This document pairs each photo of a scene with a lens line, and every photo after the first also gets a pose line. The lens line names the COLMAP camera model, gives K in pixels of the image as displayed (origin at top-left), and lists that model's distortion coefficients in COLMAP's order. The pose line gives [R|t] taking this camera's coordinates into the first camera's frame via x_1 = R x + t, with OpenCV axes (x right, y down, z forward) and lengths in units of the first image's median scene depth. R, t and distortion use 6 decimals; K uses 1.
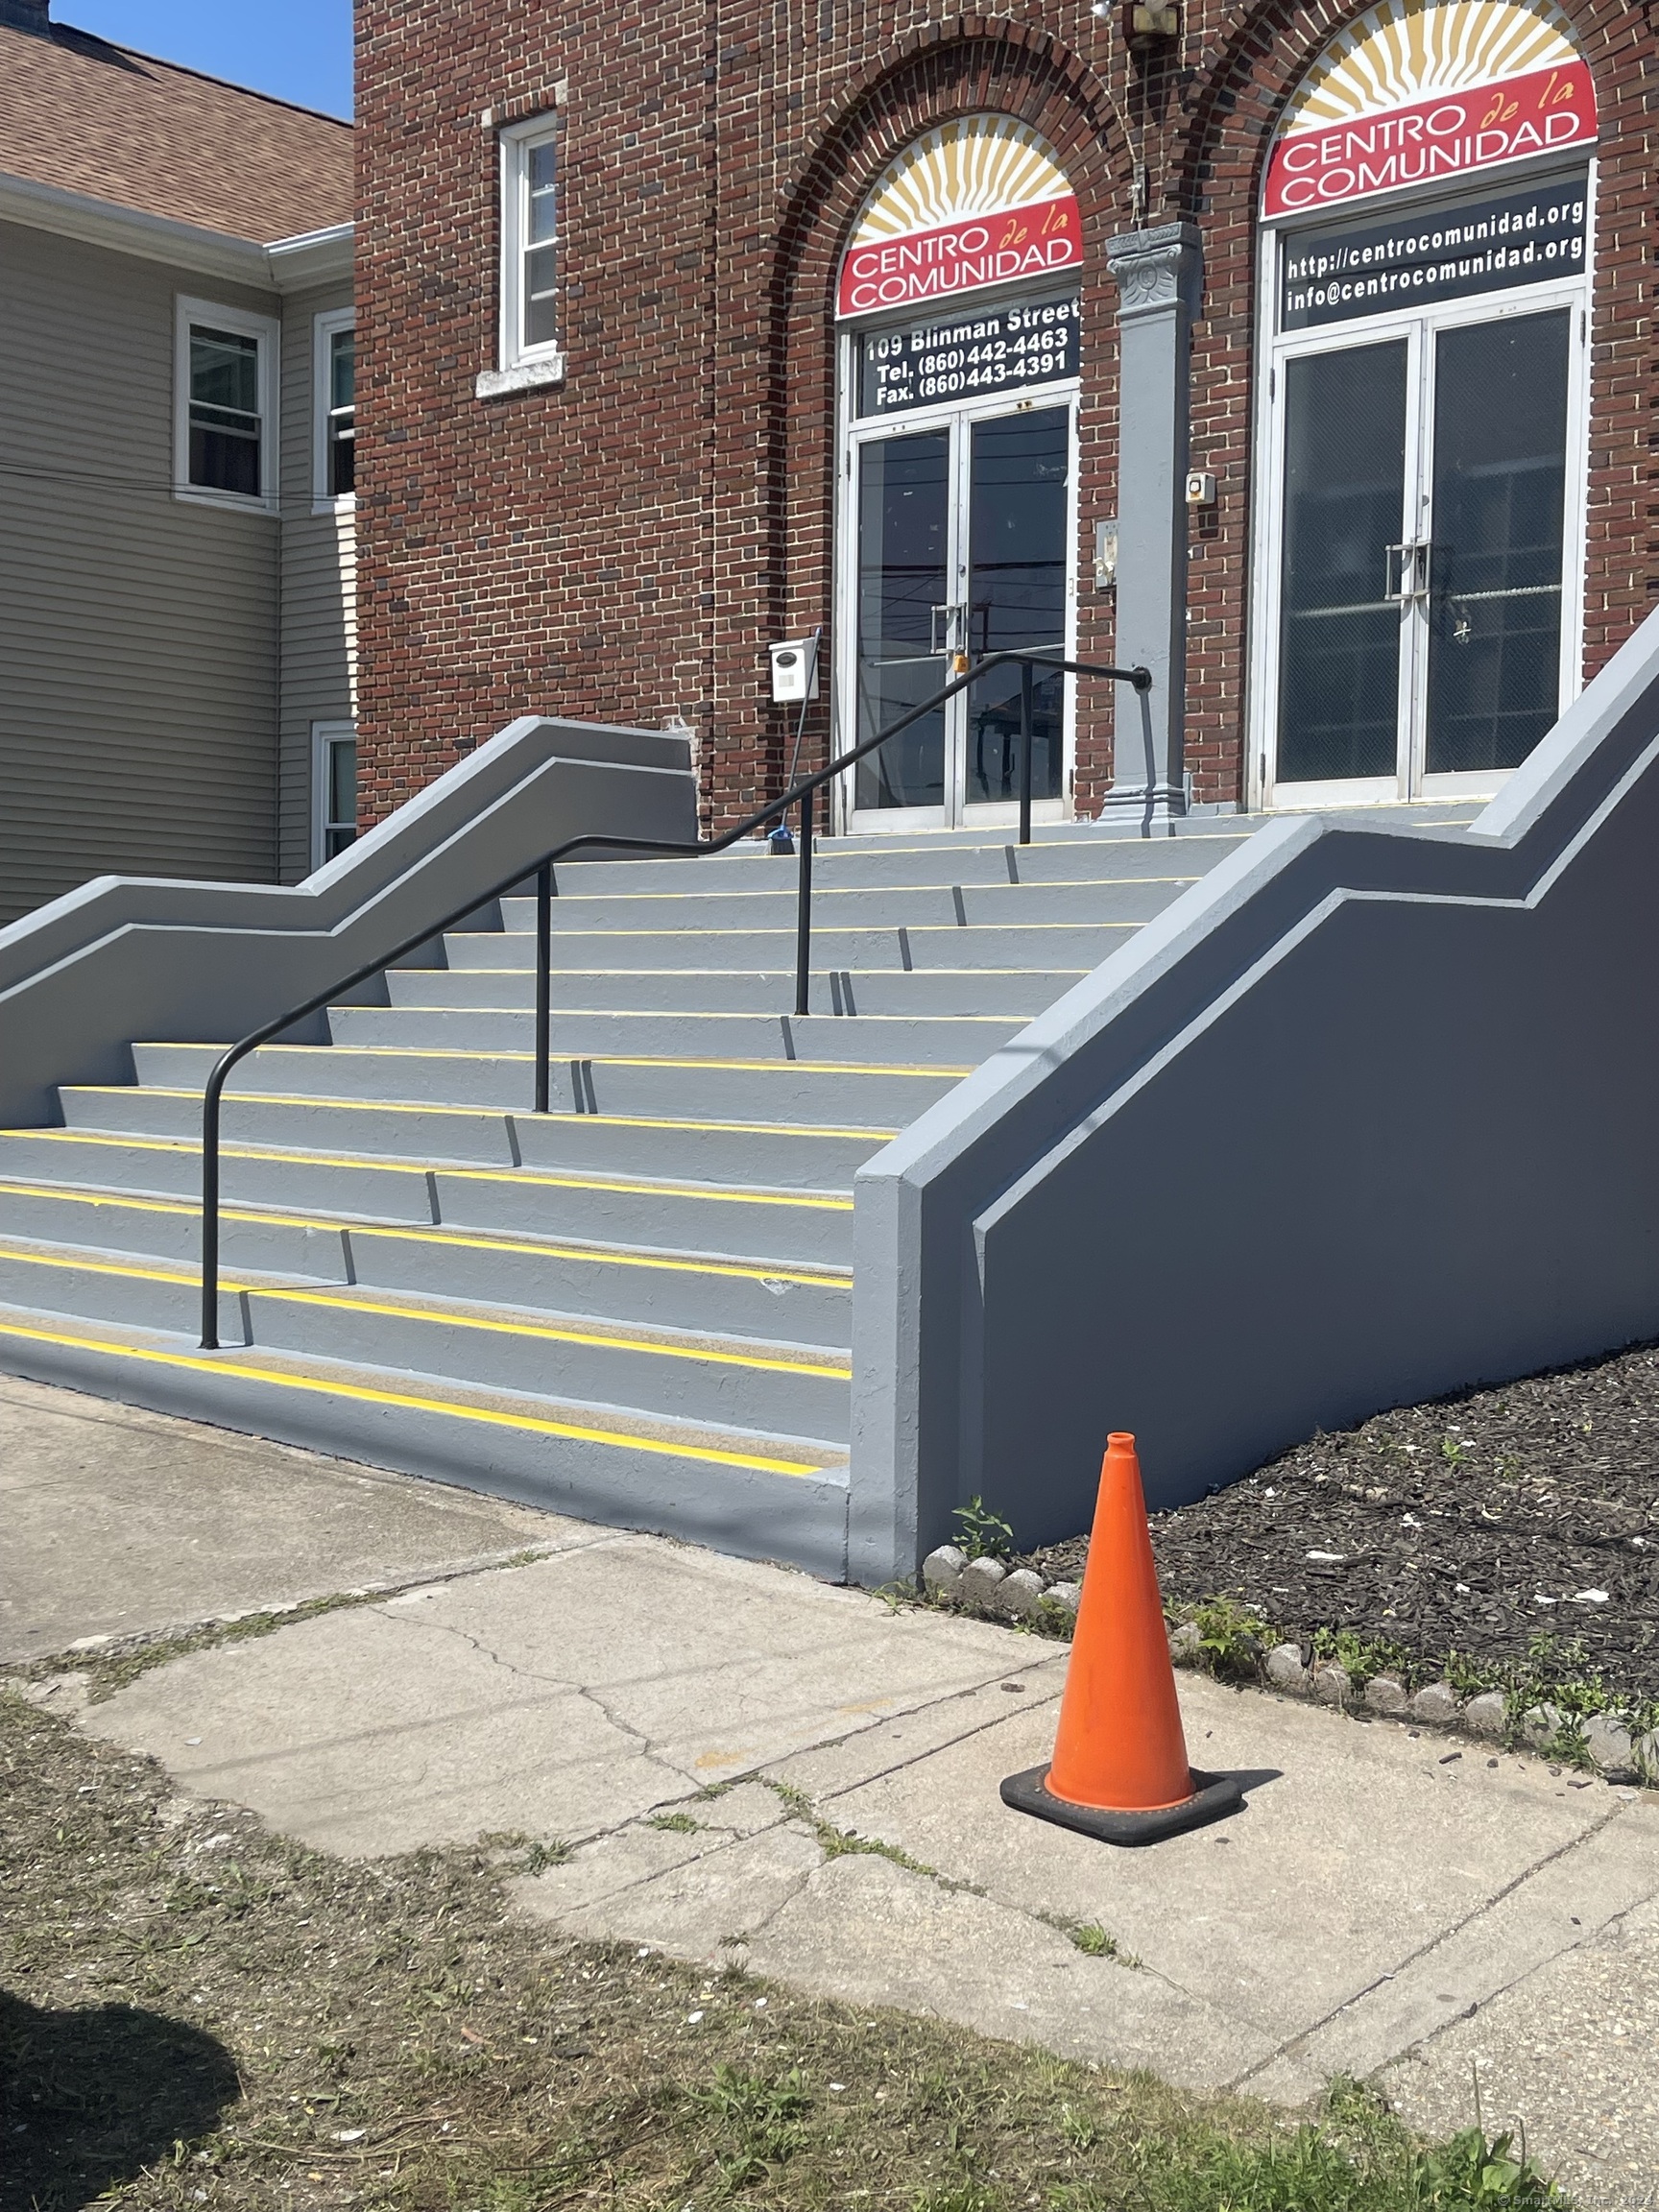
lens RADIAL K [[2536.9, 0, 831.4], [0, 2536.9, 1108.4], [0, 0, 1]] dist [0.045866, 0.000000]
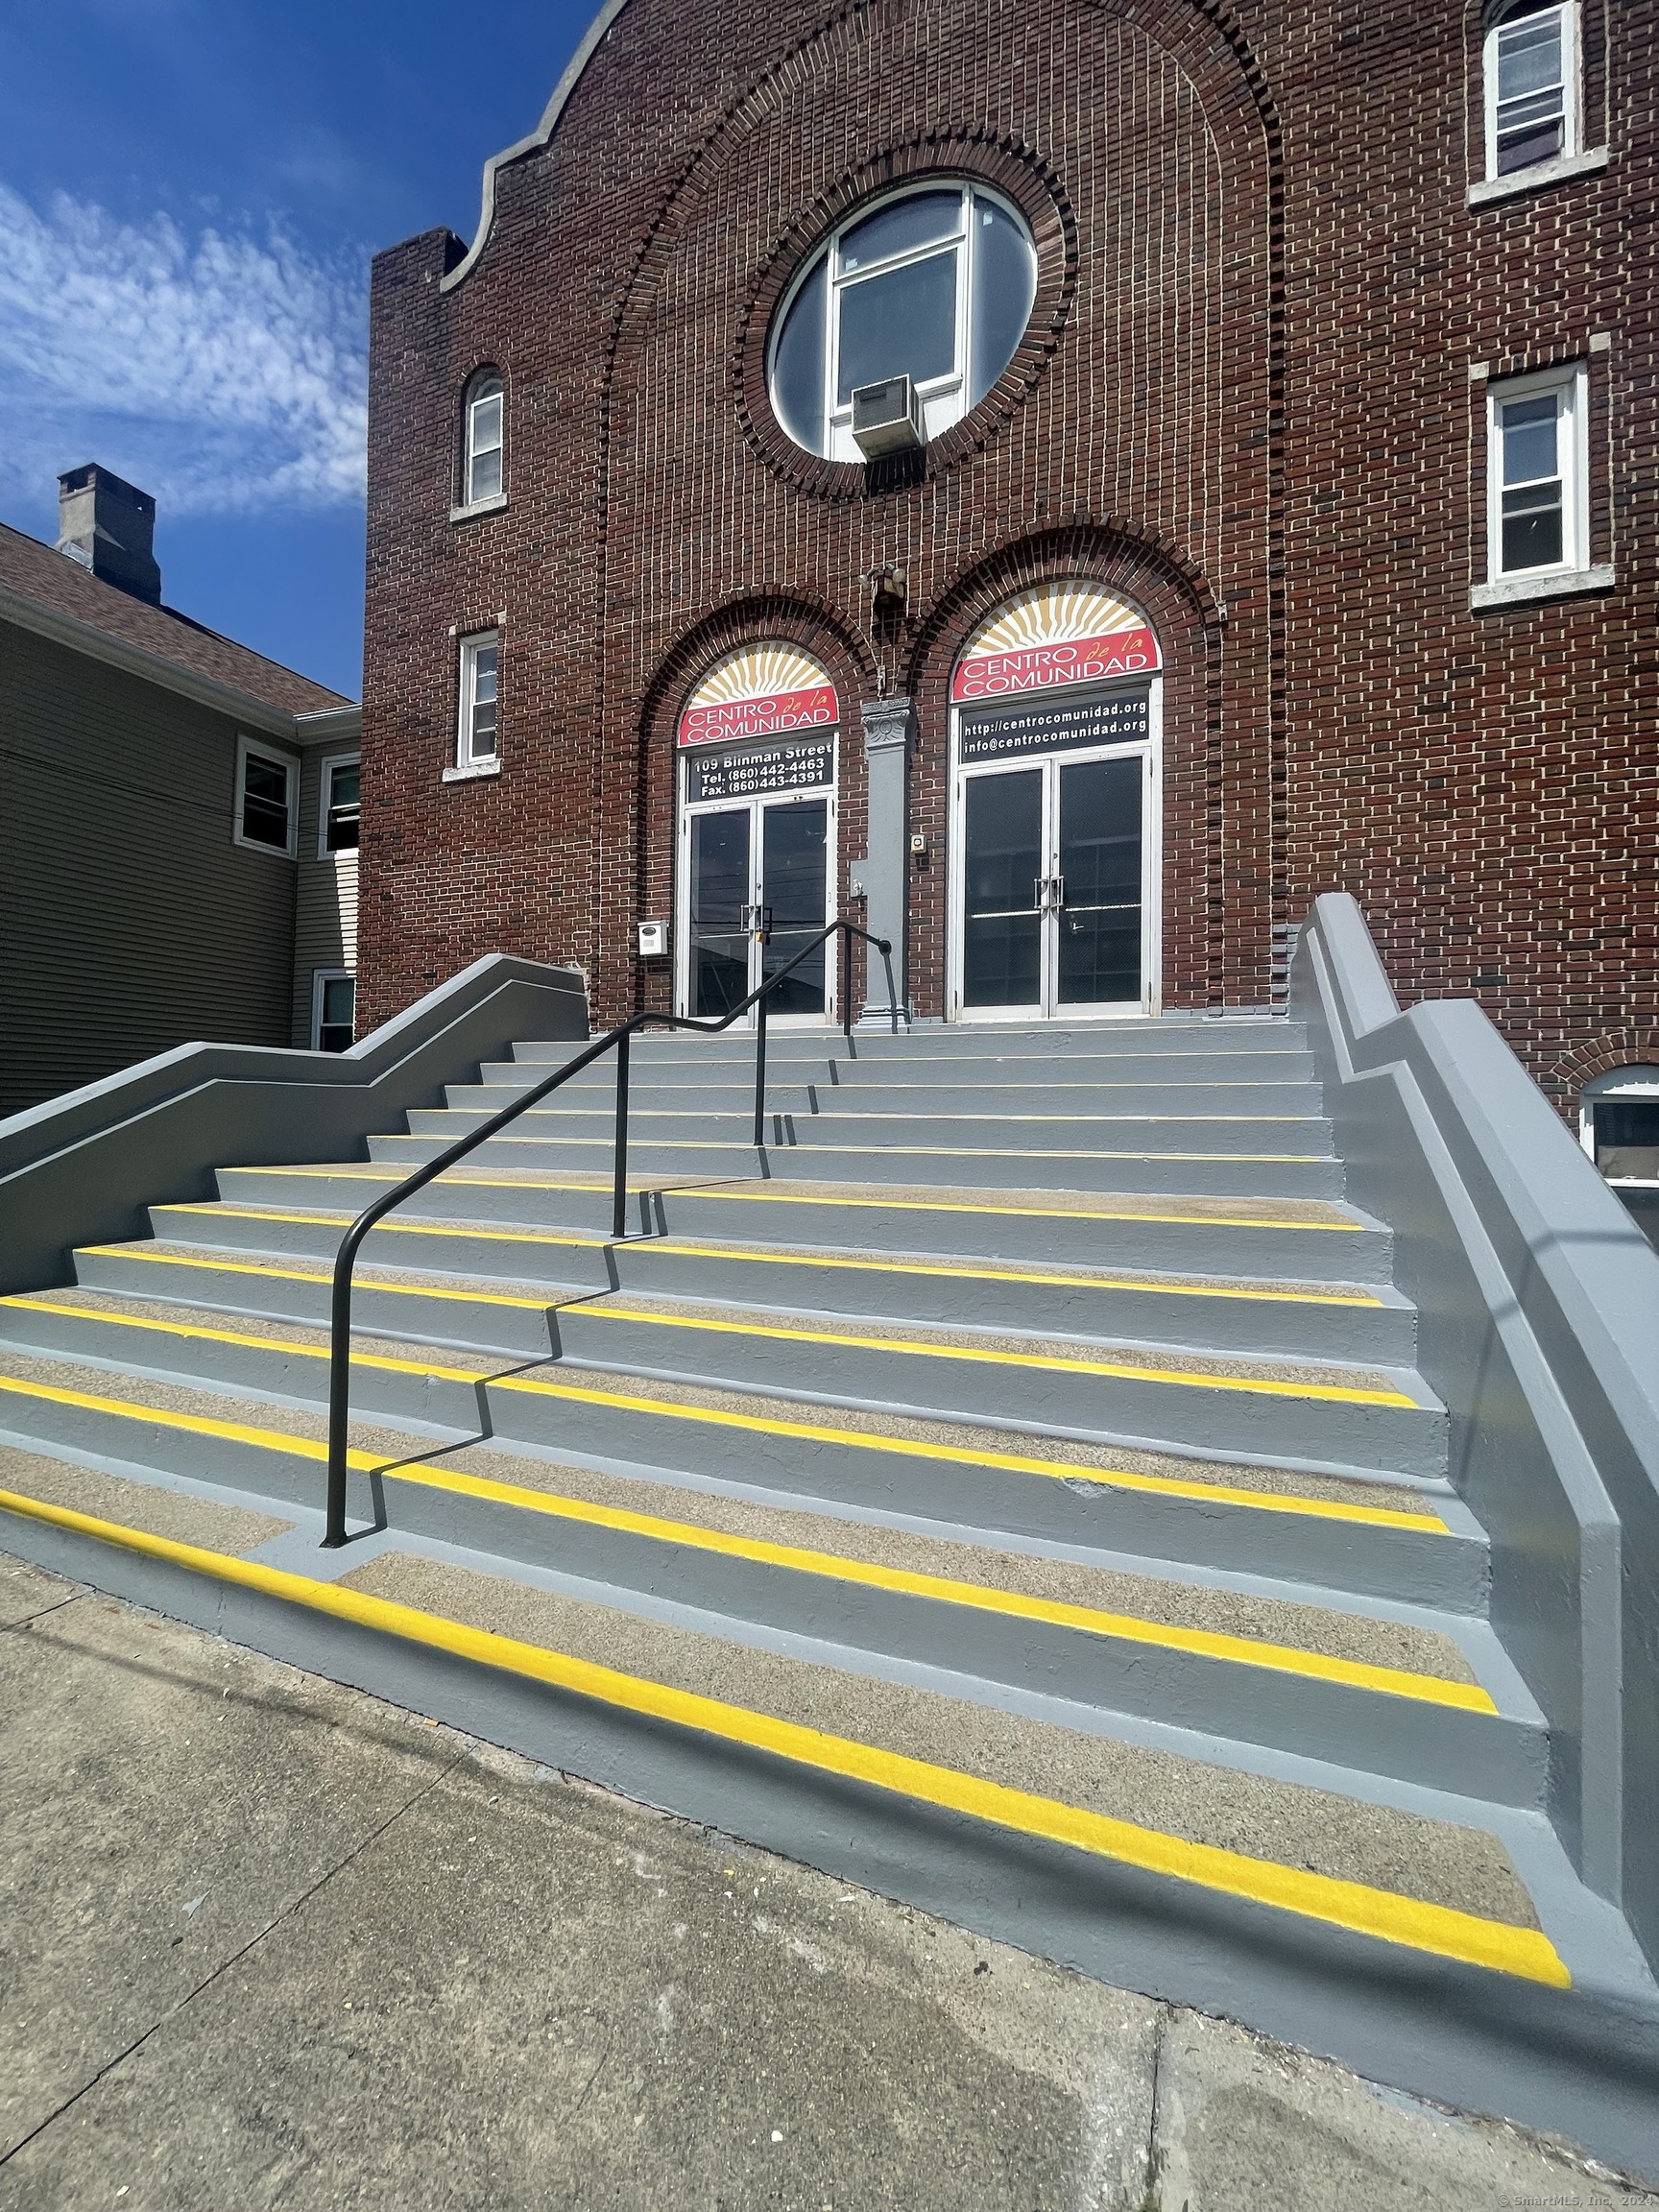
lens RADIAL K [[896.7, 0, 824.7], [0, 896.7, 1089.9], [0, 0, 1]] dist [0.001366, 0.000180]
pose [[0.938524, 0.009037, 0.345097, -0.122066], [0.011869, 0.998222, -0.058420, -0.030310], [-0.345011, 0.058924, 0.936747, 0.398630]]
